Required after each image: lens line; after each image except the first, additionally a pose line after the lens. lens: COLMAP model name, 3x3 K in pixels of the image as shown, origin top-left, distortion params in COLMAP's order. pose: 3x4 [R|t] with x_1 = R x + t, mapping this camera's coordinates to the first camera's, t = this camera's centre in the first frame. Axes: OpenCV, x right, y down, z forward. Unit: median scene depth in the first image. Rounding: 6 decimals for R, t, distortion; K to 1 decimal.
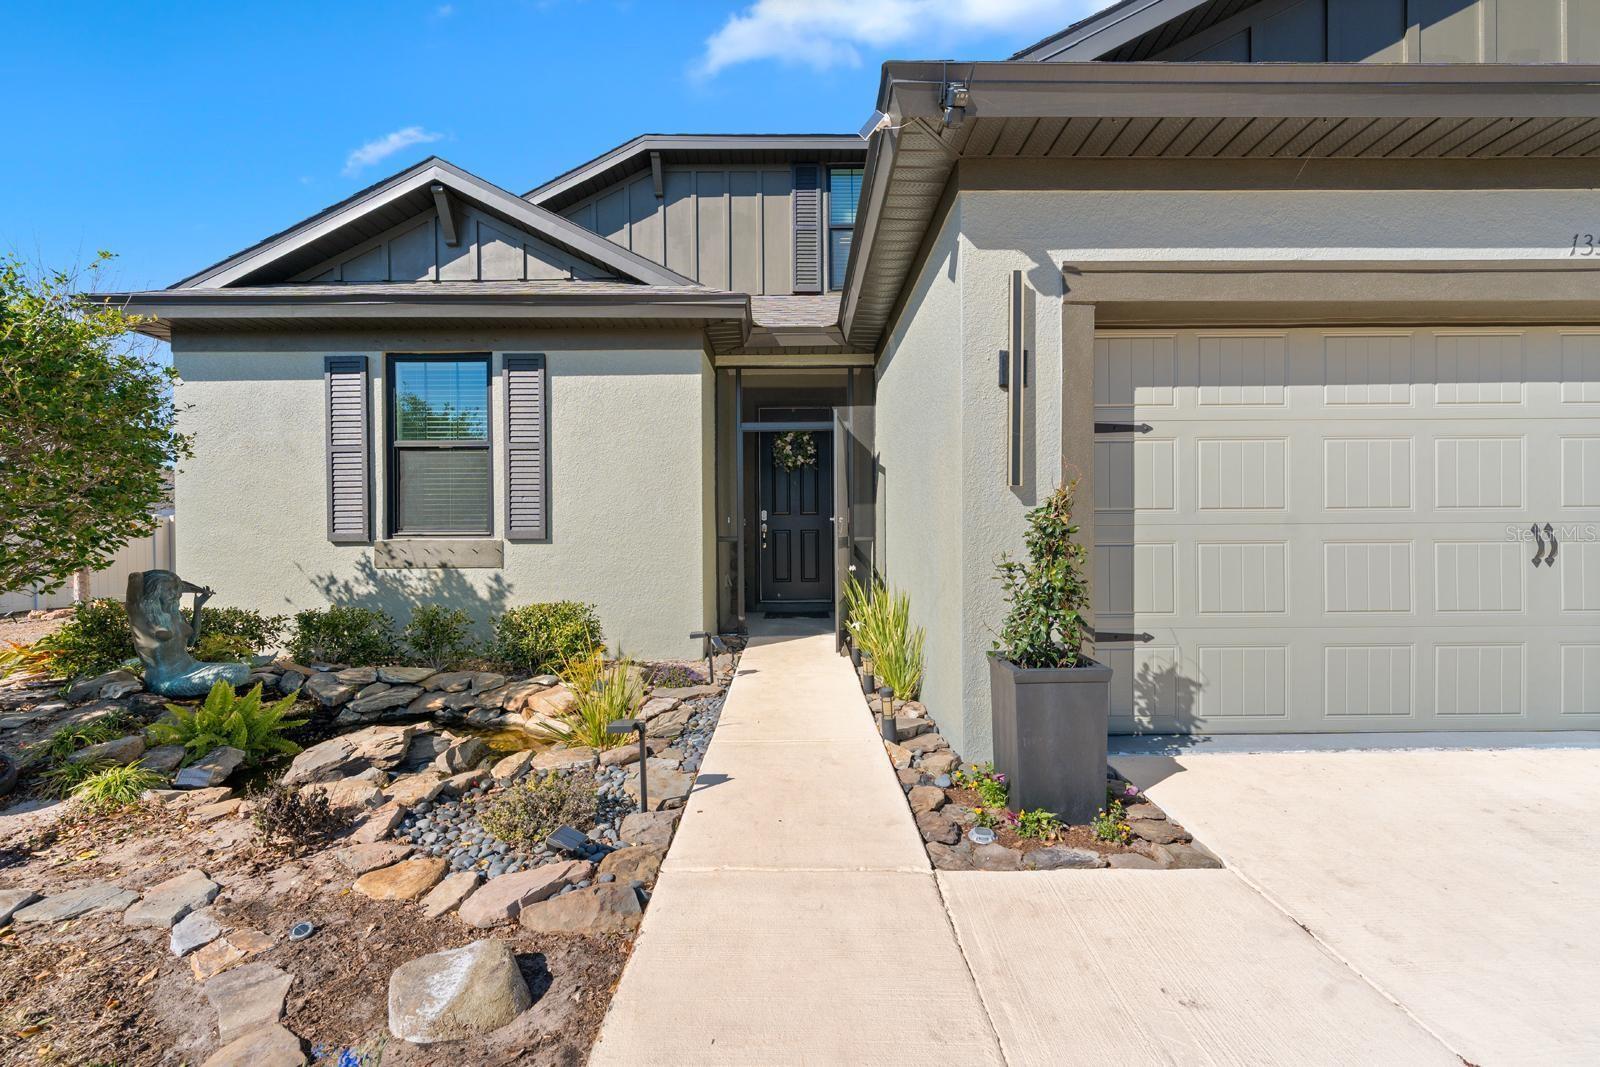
lens RADIAL K [[649.6, 0, 803.4], [0, 649.6, 542.9], [0, 0, 1]] dist [-0.003904, -0.000119]
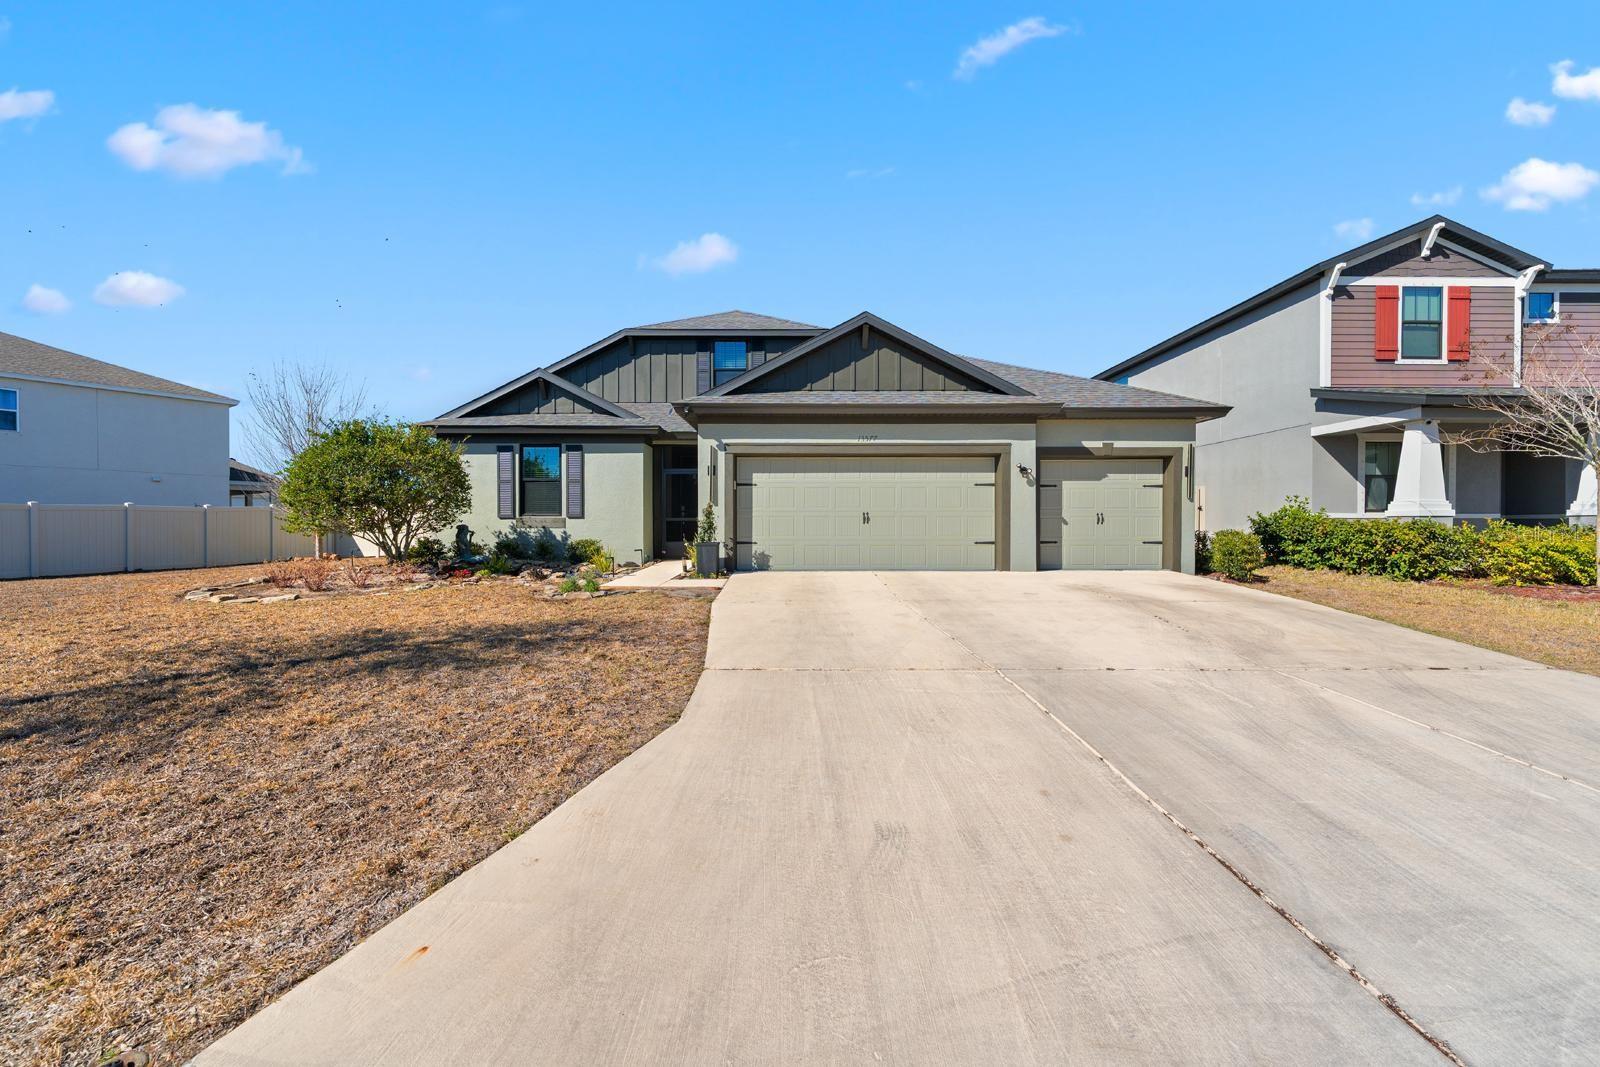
lens RADIAL K [[649.6, 0, 802.9], [0, 649.6, 531.2], [0, 0, 1]] dist [-0.003904, -0.000119]
pose [[0.999963, 0.003592, -0.007793, 0.498196], [-0.003585, 0.999993, 0.000845, 0.045239], [0.007796, -0.000817, 0.999969, -1.567685]]
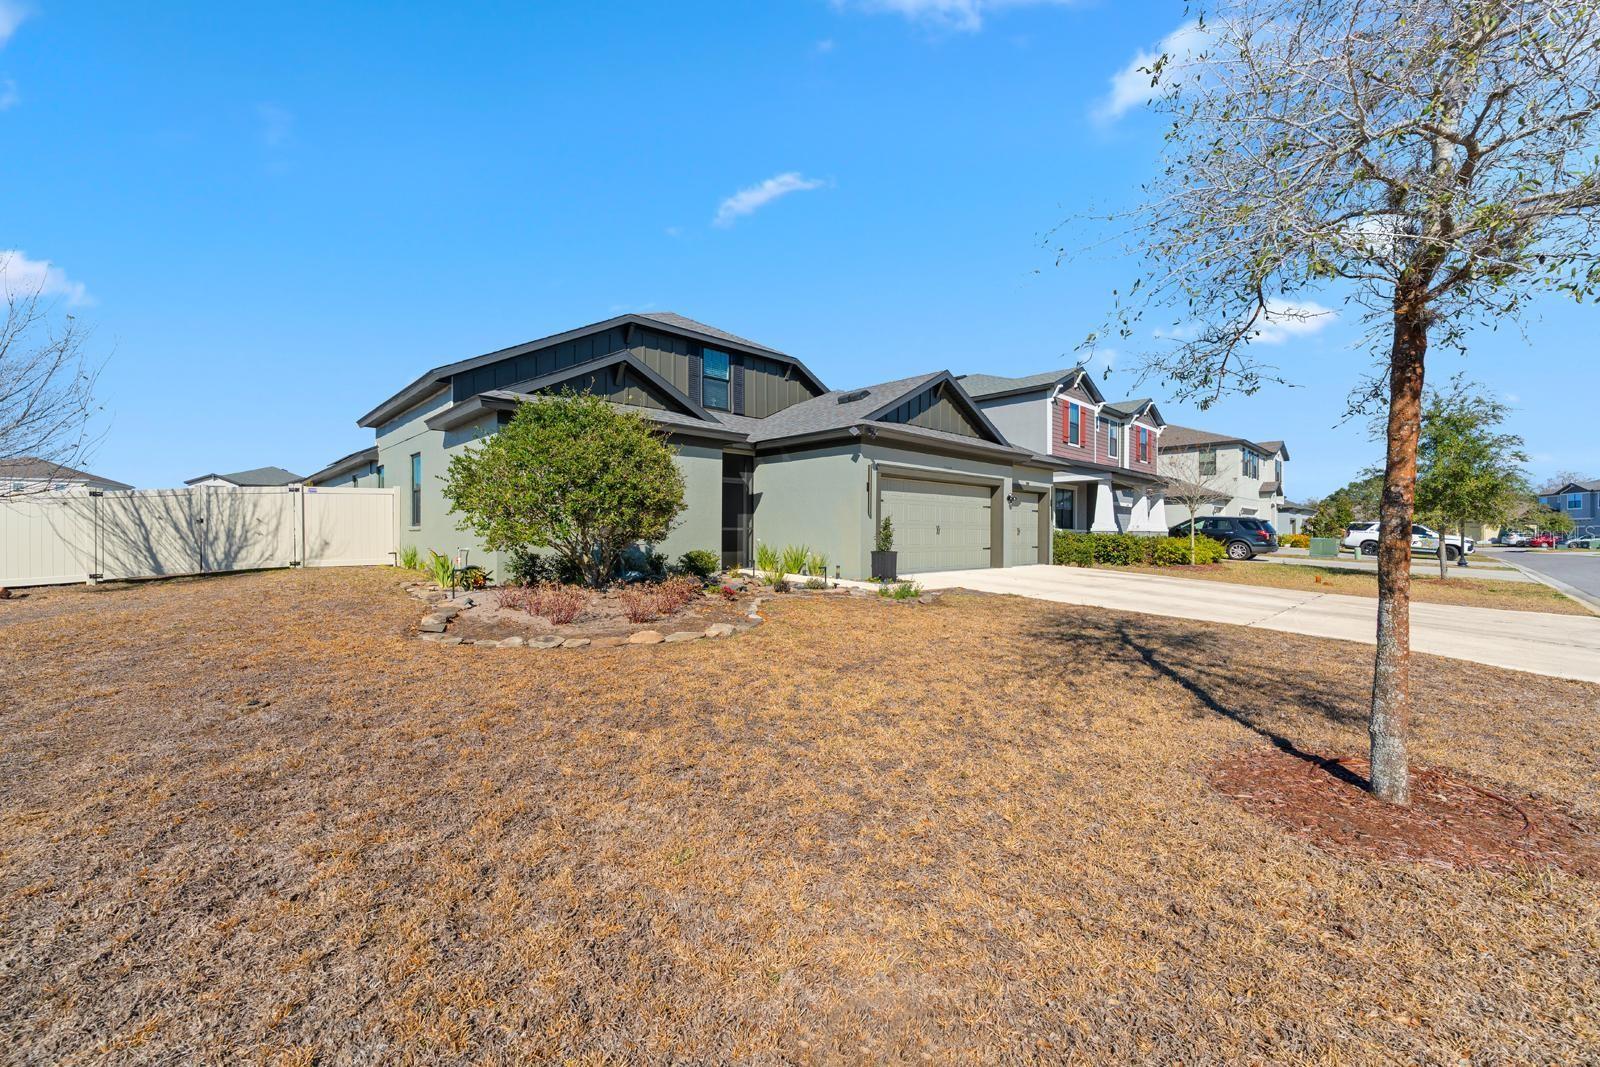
lens RADIAL K [[649.6, 0, 801.5], [0, 649.6, 533.1], [0, 0, 1]] dist [-0.003904, -0.000119]
pose [[0.718660, 0.006924, 0.695327, -1.660775], [-0.001299, 0.999962, -0.008616, 0.040840], [-0.695360, 0.005289, 0.718642, -0.984305]]
